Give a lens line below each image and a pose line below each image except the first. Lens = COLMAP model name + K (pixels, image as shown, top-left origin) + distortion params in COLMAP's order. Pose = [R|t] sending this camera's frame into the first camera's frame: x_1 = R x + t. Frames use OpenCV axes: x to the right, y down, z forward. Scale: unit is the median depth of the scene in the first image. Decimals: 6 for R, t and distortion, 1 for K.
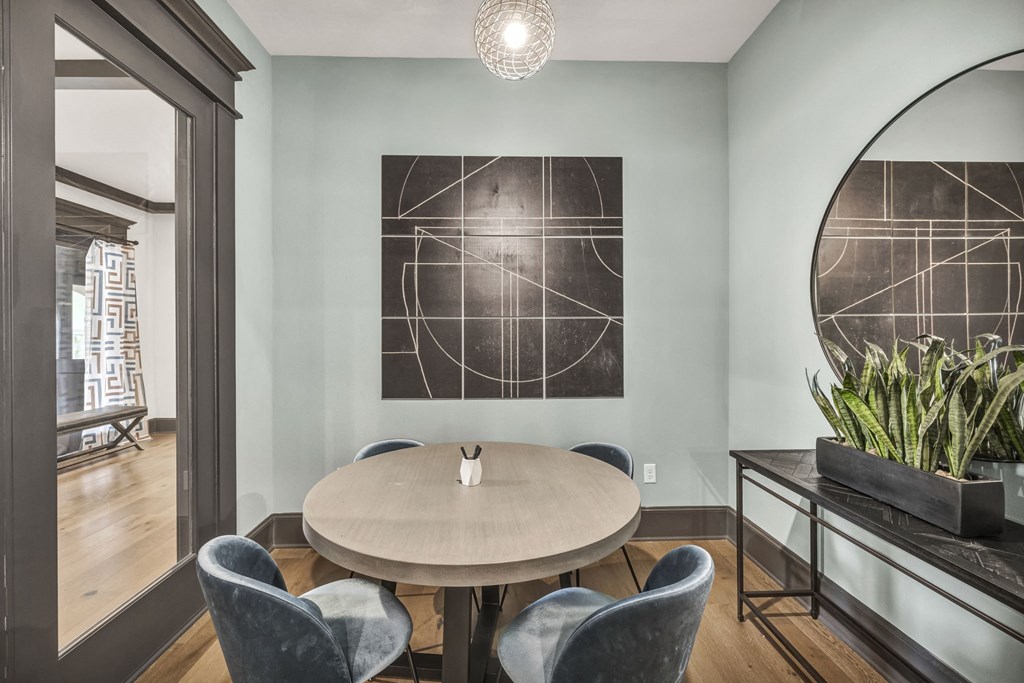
lens RADIAL K [[436.1, 0, 510.0], [0, 436.1, 338.3], [0, 0, 1]] dist [-0.001700, -0.000224]
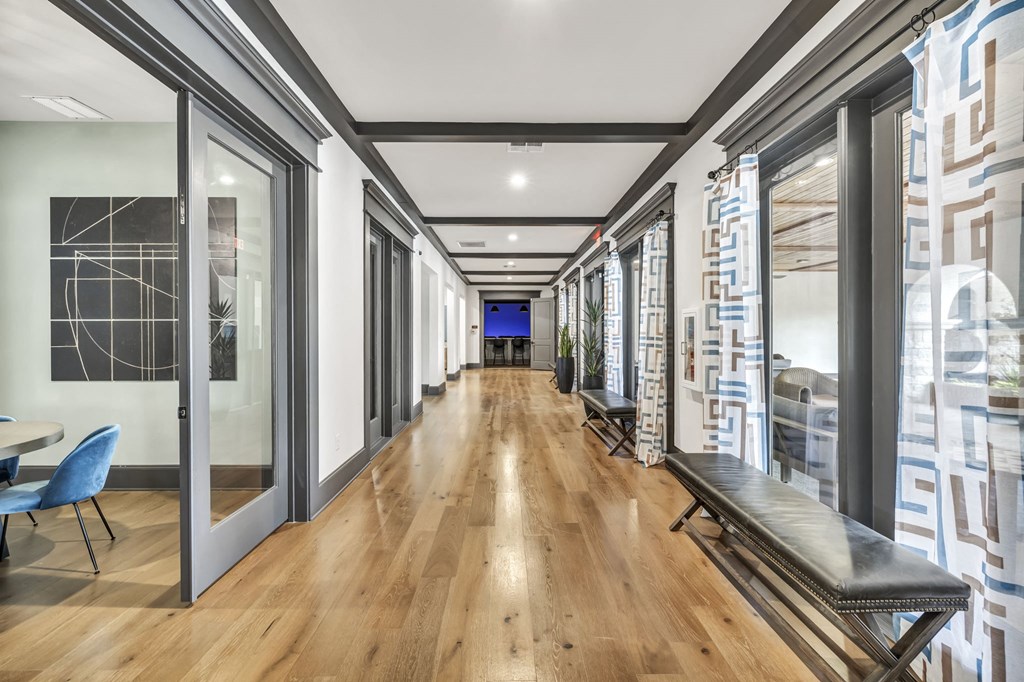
lens RADIAL K [[317.3, 0, 511.4], [0, 317.3, 336.4], [0, 0, 1]] dist [-0.000171, -0.000080]
pose [[0.999833, 0.001194, -0.018255, 1.120530], [-0.000961, 0.999918, 0.012749, -0.010962], [0.018268, -0.012729, 0.999752, 0.061534]]
